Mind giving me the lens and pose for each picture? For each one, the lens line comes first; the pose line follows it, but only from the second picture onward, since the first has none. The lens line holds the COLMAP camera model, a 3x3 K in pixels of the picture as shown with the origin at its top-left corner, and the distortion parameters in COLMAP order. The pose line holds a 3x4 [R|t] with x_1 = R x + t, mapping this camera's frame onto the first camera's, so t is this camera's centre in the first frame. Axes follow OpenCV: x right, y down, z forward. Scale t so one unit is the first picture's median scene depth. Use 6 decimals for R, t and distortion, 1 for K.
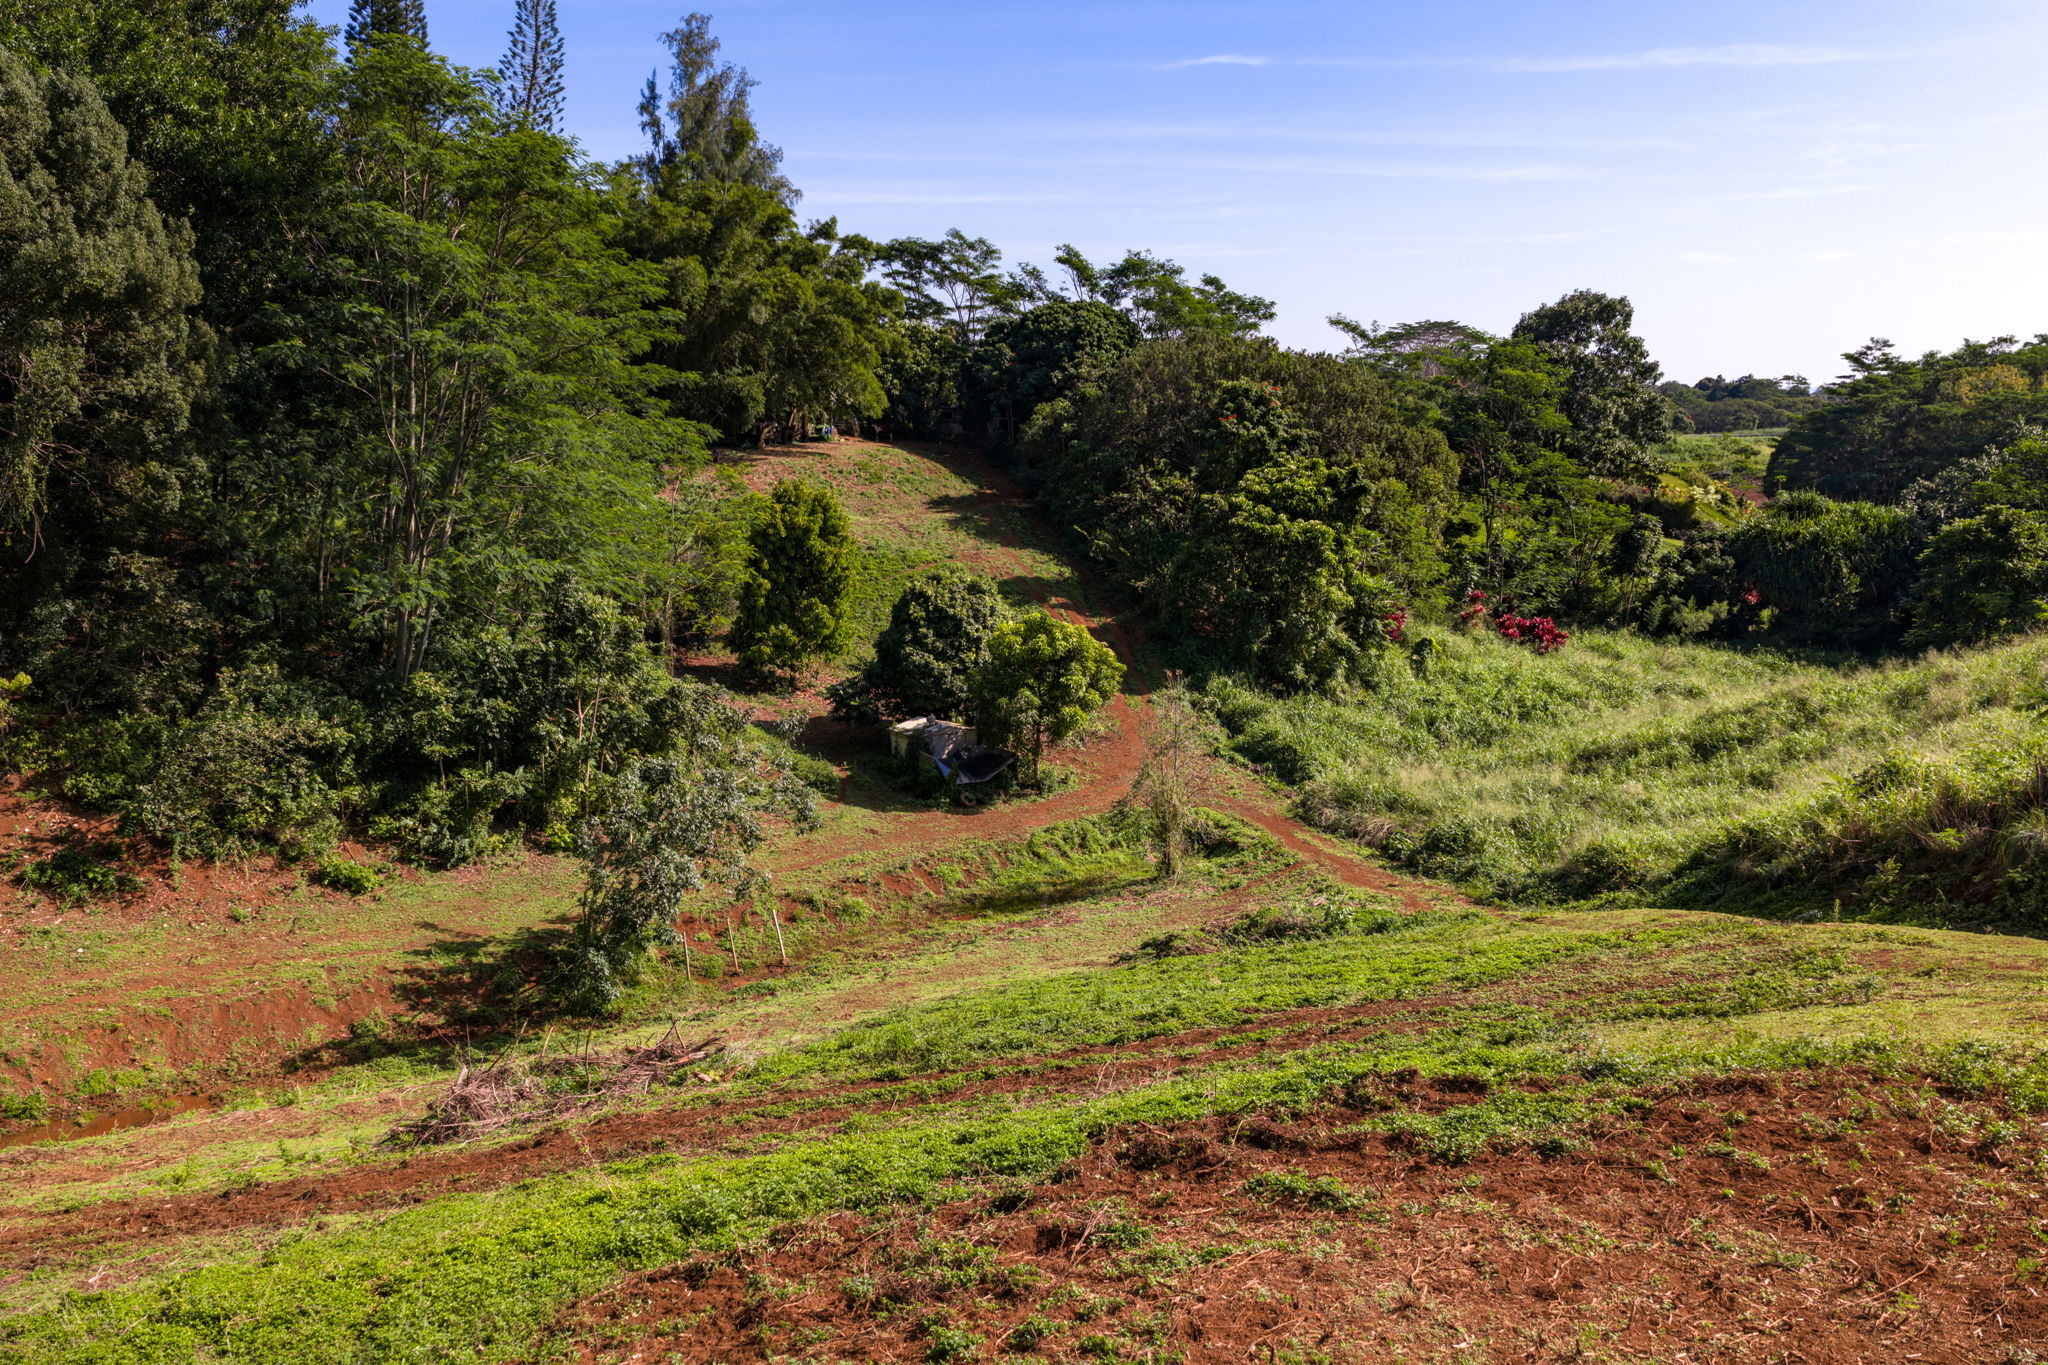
lens RADIAL K [[1698.5, 0, 1028.1], [0, 1698.5, 702.2], [0, 0, 1]] dist [0.025872, -0.031074]
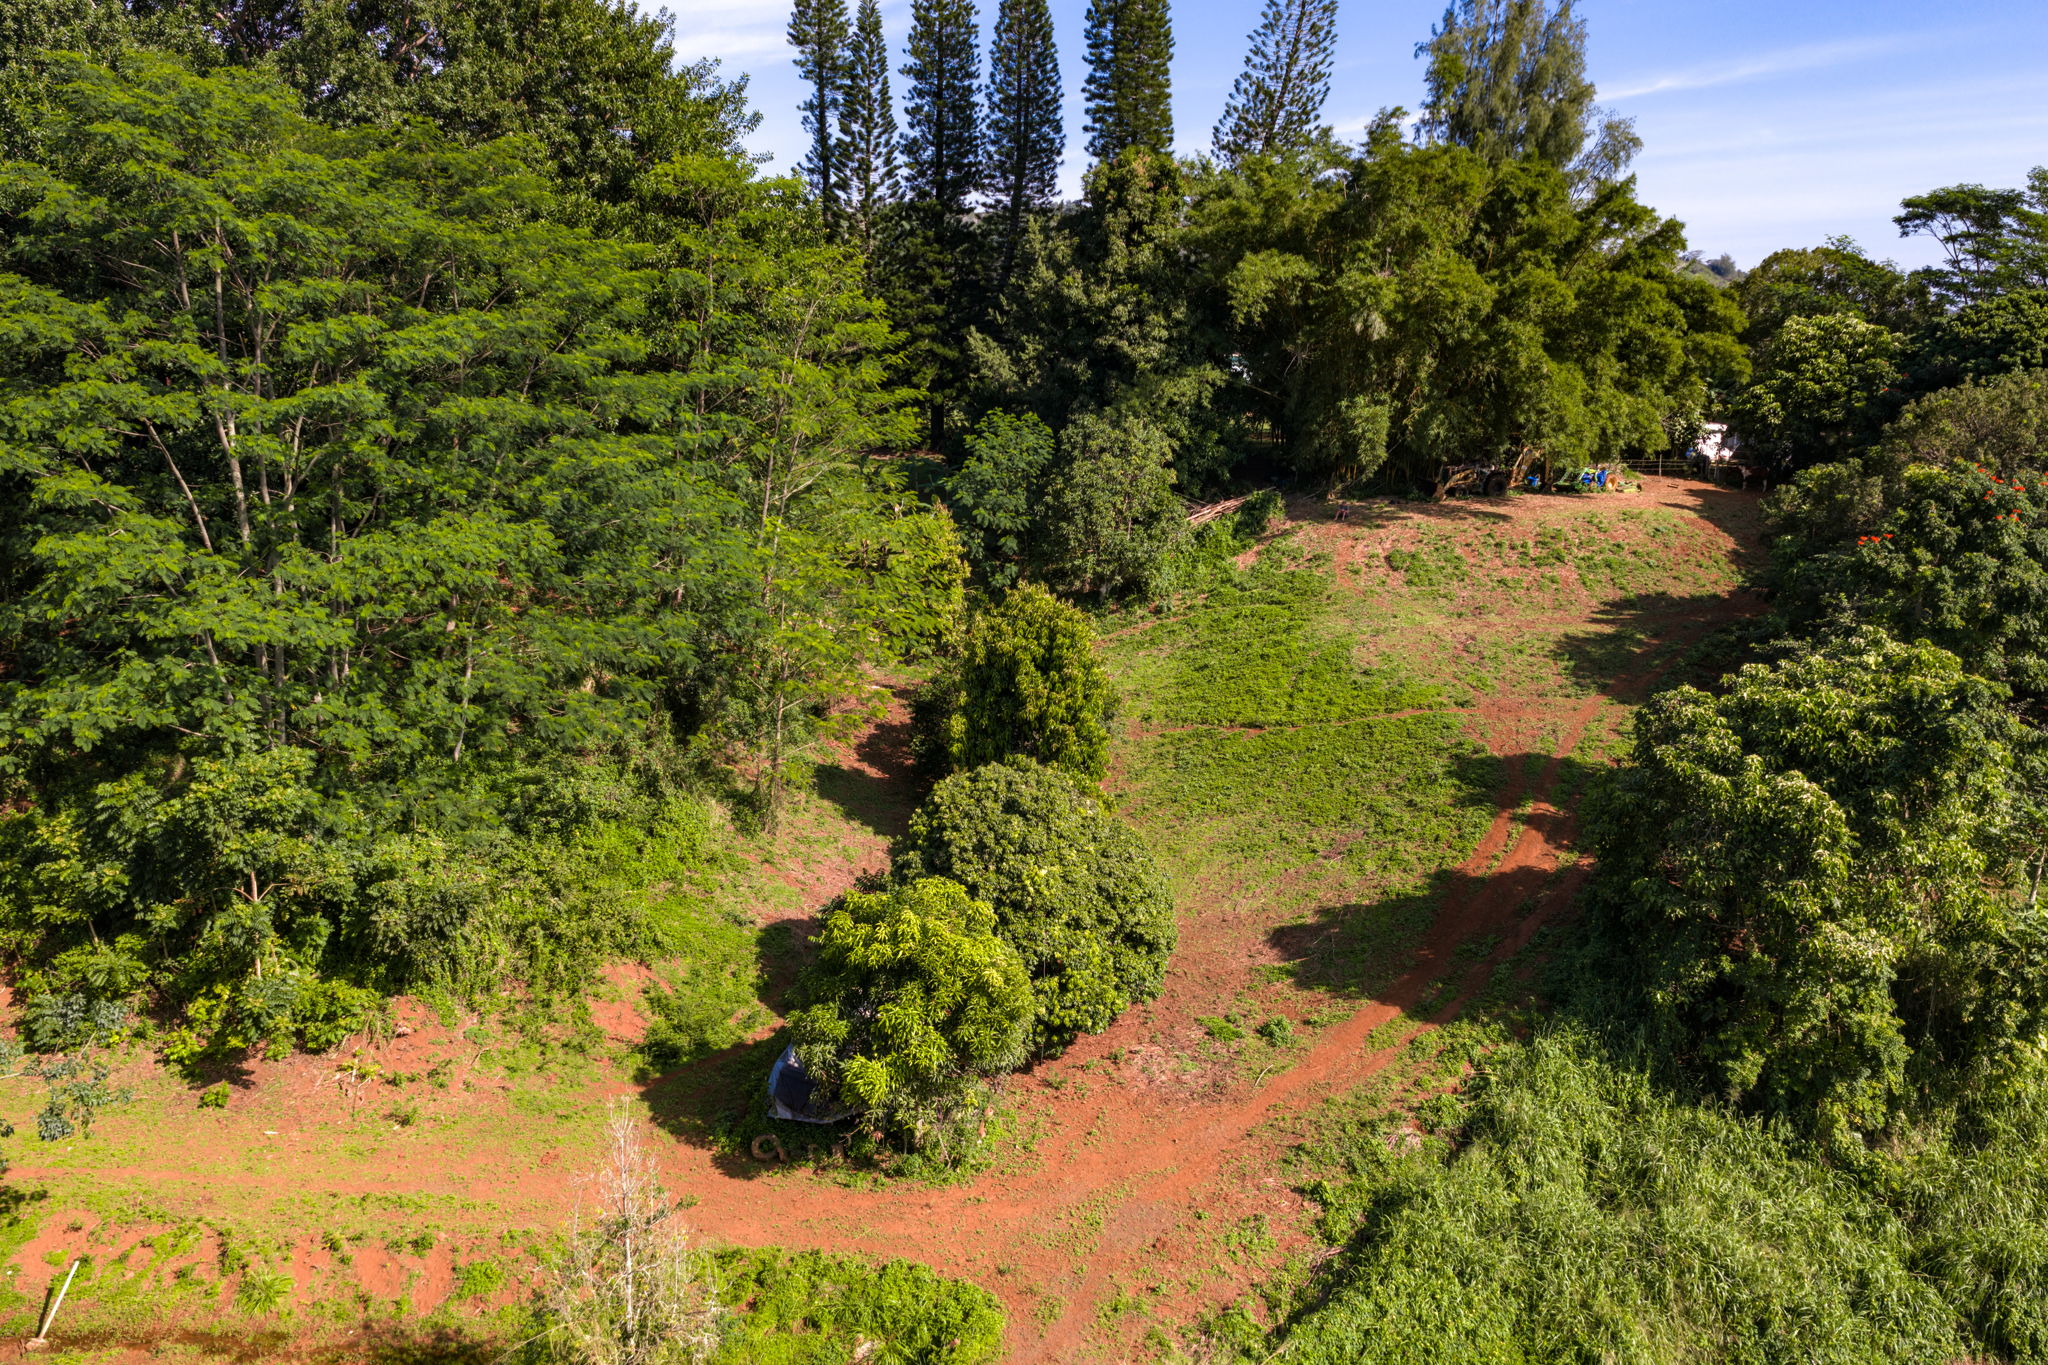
lens RADIAL K [[1698.5, 0, 1034.8], [0, 1698.5, 692.6], [0, 0, 1]] dist [0.025872, -0.031074]
pose [[0.679825, 0.160325, -0.715636, 0.311021], [-0.143361, 0.986038, 0.084717, -0.120668], [0.719226, 0.045001, 0.693317, 0.418576]]
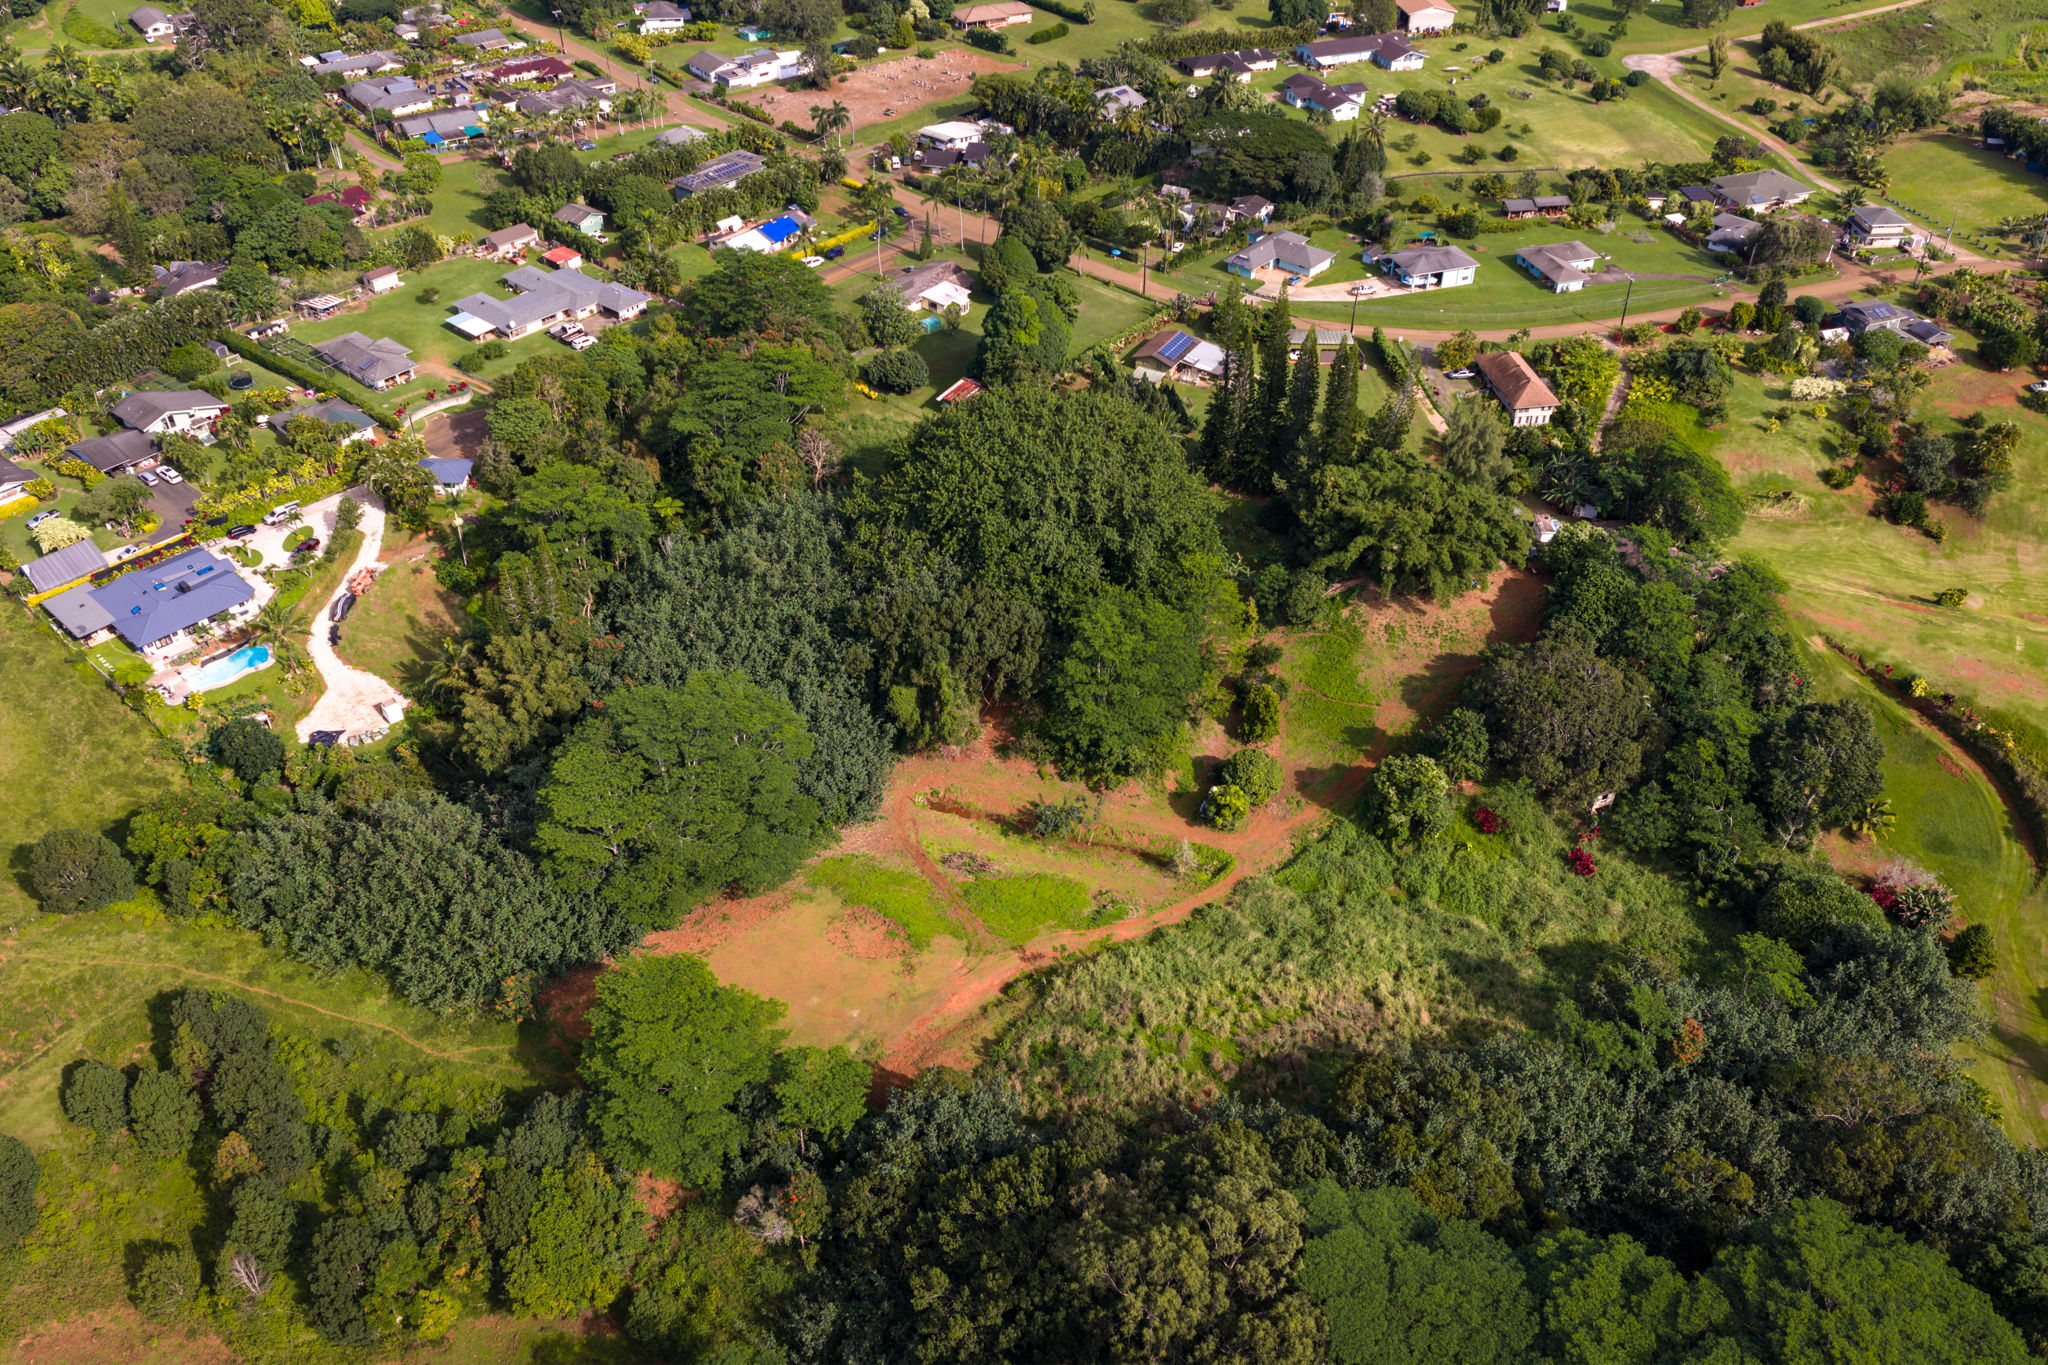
lens RADIAL K [[1698.5, 0, 1028.8], [0, 1698.5, 672.2], [0, 0, 1]] dist [0.025872, -0.031074]
pose [[0.515563, 0.517111, -0.683220, 1.390480], [-0.167559, 0.842812, 0.511461, -1.332710], [0.840309, -0.149211, 0.521169, -0.756429]]
